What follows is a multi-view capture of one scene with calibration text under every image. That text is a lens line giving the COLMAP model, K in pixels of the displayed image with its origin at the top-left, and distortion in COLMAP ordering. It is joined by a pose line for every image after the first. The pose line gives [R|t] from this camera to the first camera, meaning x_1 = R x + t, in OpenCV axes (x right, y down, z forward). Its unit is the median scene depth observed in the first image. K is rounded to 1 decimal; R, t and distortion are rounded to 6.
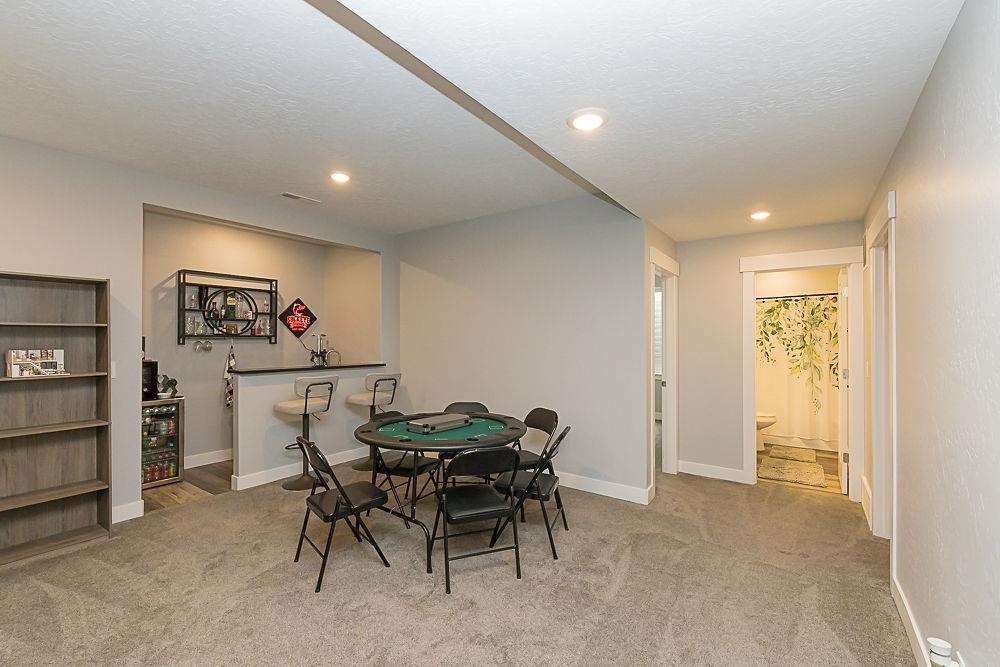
lens RADIAL K [[447.7, 0, 490.3], [0, 447.7, 338.1], [0, 0, 1]] dist [-0.002775, -0.000484]
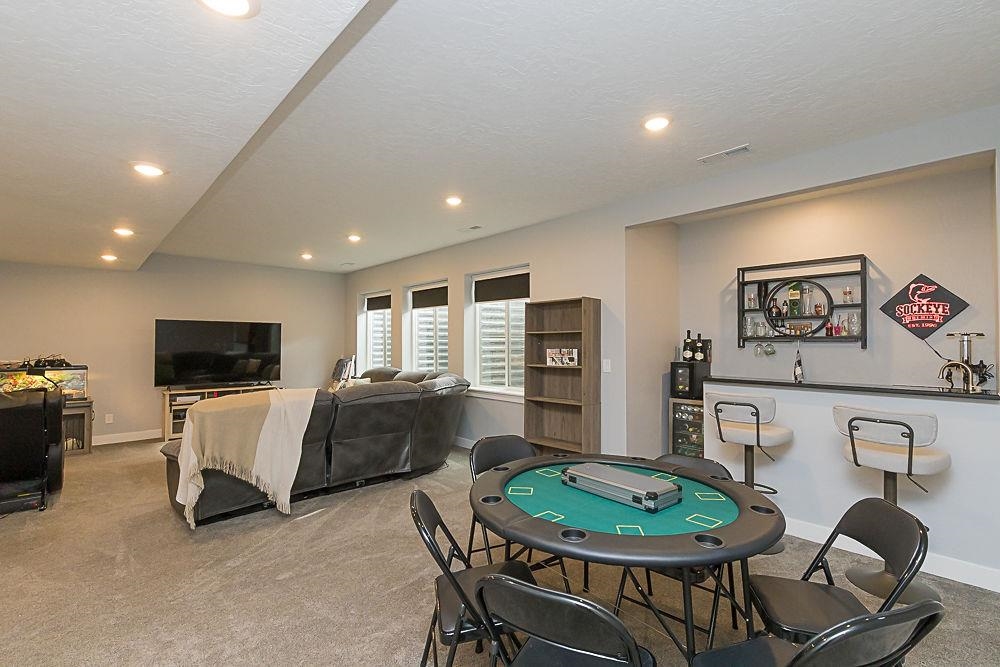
lens RADIAL K [[447.7, 0, 490.3], [0, 447.7, 338.1], [0, 0, 1]] dist [-0.002775, -0.000484]
pose [[-0.181055, -0.012297, -0.983396, 0.319863], [0.001583, 0.999917, -0.012795, 0.005458], [0.983472, -0.003873, -0.181021, 0.618600]]
